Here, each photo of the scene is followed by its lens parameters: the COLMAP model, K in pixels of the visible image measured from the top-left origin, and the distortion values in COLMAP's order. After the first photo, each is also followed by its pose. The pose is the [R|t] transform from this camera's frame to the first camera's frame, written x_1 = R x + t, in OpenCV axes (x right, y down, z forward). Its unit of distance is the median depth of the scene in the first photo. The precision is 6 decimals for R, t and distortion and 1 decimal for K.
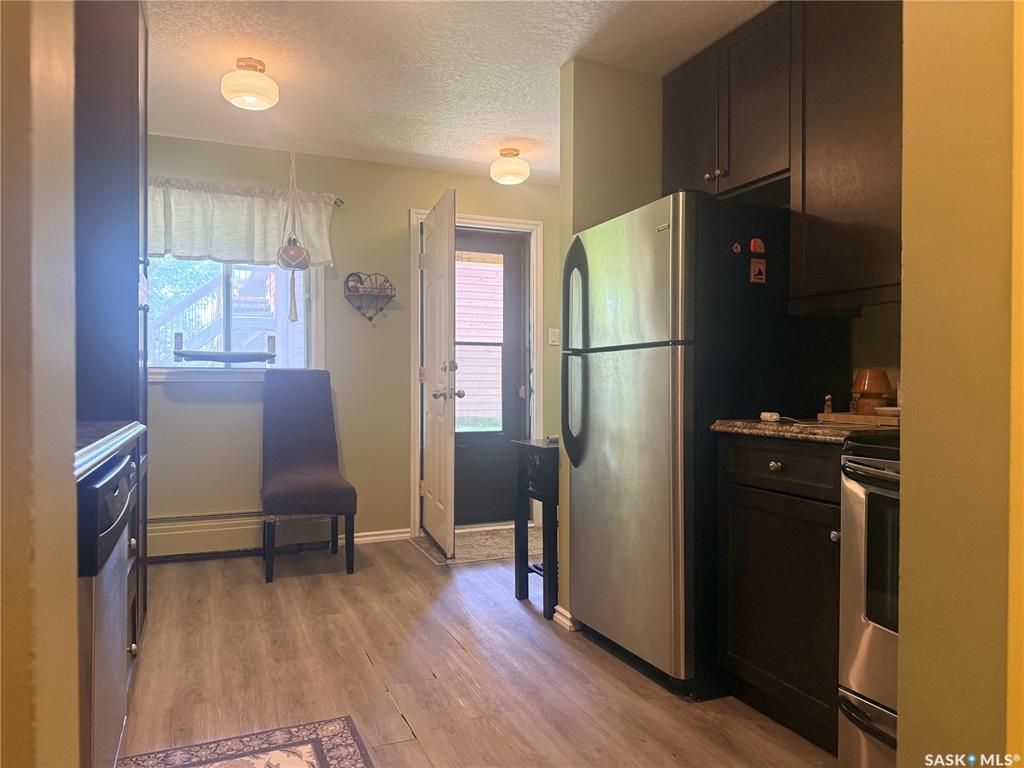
lens RADIAL K [[725.0, 0, 513.1], [0, 725.0, 382.2], [0, 0, 1]] dist [-0.008897, -0.000715]
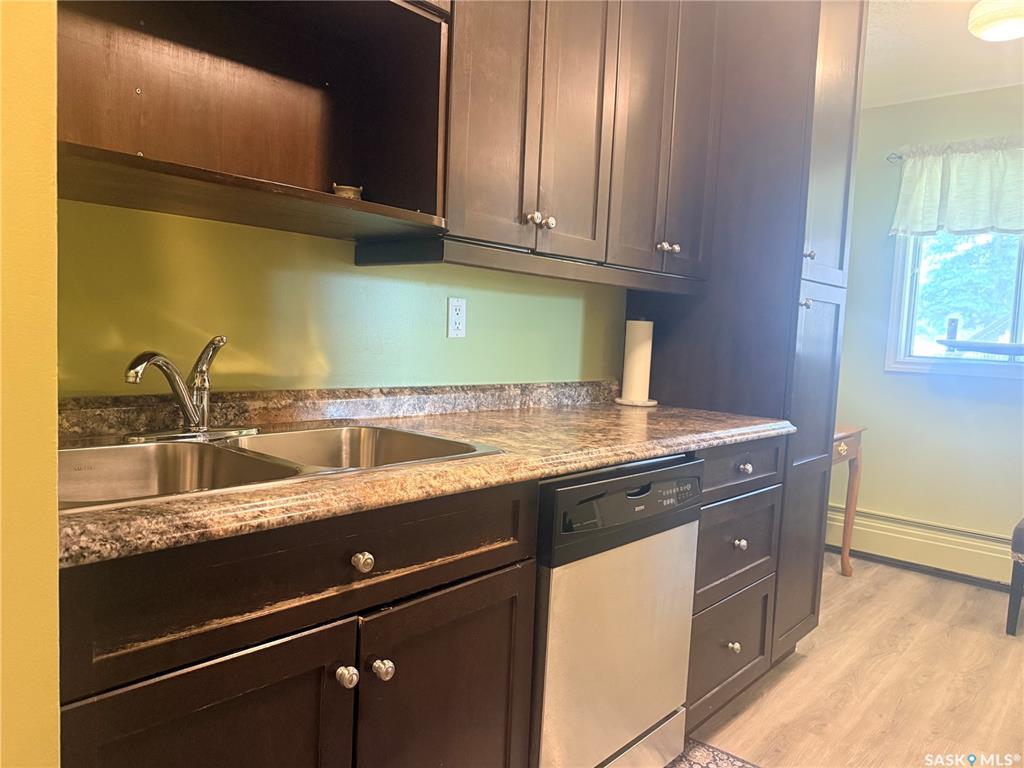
lens RADIAL K [[725.0, 0, 512.2], [0, 725.0, 386.5], [0, 0, 1]] dist [-0.008897, -0.000715]
pose [[0.437101, 0.082930, -0.895581, 0.102245], [-0.049439, 0.996450, 0.068141, -0.020832], [0.898053, 0.014492, 0.439649, 0.140453]]
